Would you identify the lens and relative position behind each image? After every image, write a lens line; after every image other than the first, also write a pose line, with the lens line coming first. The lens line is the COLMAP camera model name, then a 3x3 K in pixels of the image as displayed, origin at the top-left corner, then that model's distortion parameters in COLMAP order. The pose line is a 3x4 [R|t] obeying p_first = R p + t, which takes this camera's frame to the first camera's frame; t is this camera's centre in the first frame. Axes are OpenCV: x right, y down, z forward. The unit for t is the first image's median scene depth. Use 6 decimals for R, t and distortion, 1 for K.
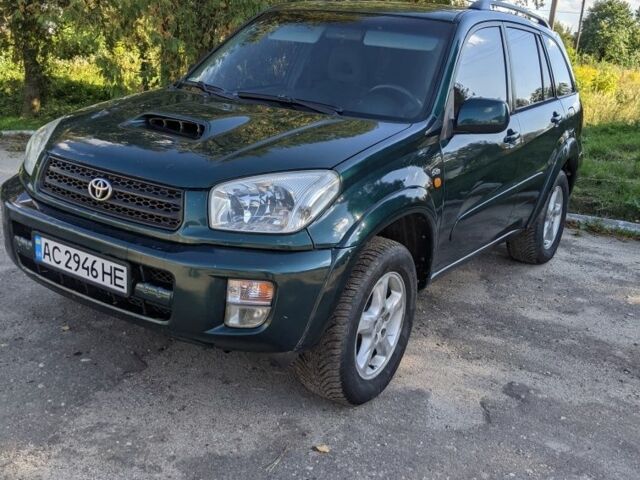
lens RADIAL K [[679.5, 0, 320.0], [0, 679.5, 240.0], [0, 0, 1]] dist [0.130241, -0.312502]
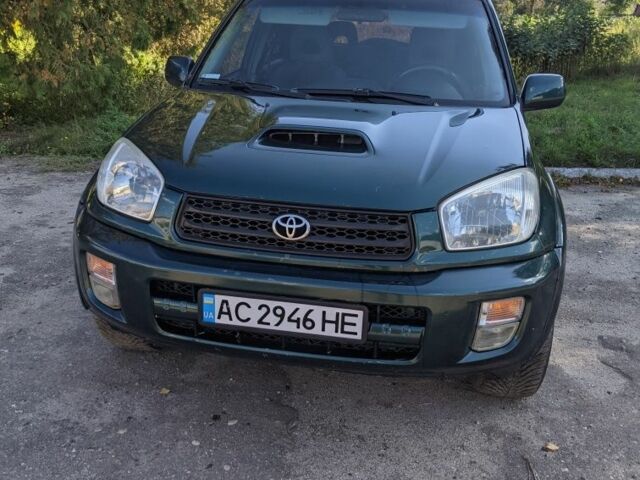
lens RADIAL K [[679.5, 0, 320.0], [0, 679.5, 240.0], [0, 0, 1]] dist [0.130241, -0.312502]
pose [[0.913860, -0.171431, 0.368064, -0.600210], [0.148358, 0.984800, 0.090327, -0.128535], [-0.377954, -0.027941, 0.925402, 0.201327]]
